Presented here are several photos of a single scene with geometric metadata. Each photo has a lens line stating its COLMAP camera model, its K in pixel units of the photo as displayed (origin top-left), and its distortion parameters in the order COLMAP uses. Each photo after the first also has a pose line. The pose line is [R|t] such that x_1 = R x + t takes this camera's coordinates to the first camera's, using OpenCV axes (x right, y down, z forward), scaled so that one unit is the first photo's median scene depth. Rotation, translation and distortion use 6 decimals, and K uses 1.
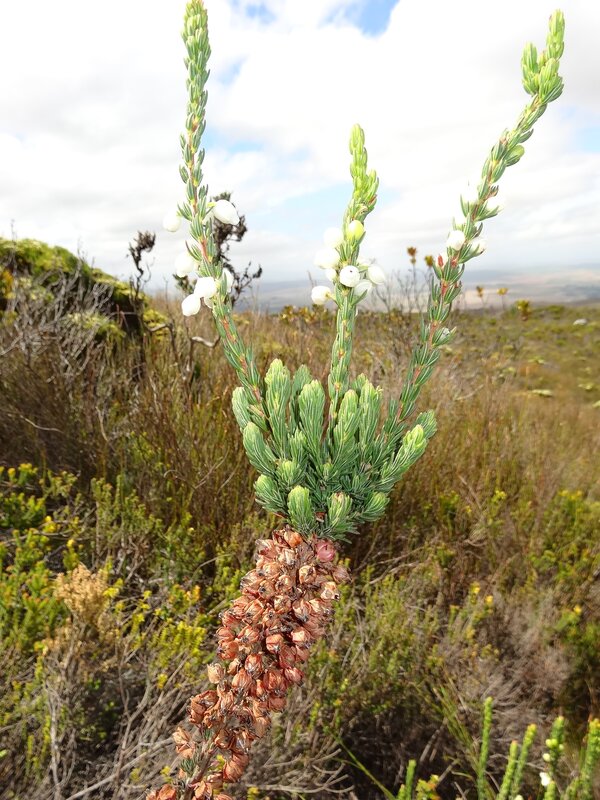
lens RADIAL K [[576.2, 0, 305.7], [0, 576.2, 404.0], [0, 0, 1]] dist [-0.020520, 0.013653]
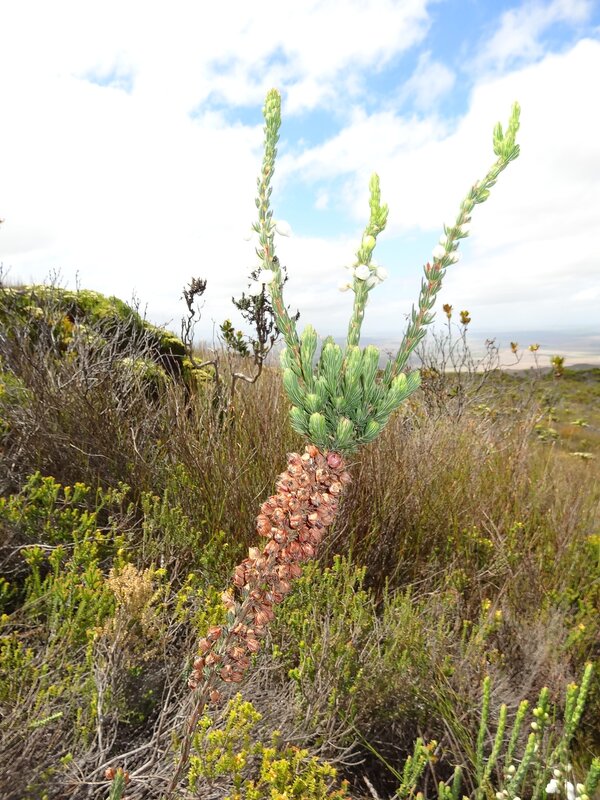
lens RADIAL K [[576.2, 0, 292.6], [0, 576.2, 407.4], [0, 0, 1]] dist [-0.020520, 0.013653]
pose [[0.996168, 0.028481, -0.082687, 0.006902], [-0.035886, 0.995341, -0.089494, 0.054112], [0.079753, 0.092118, 0.992549, -0.093451]]
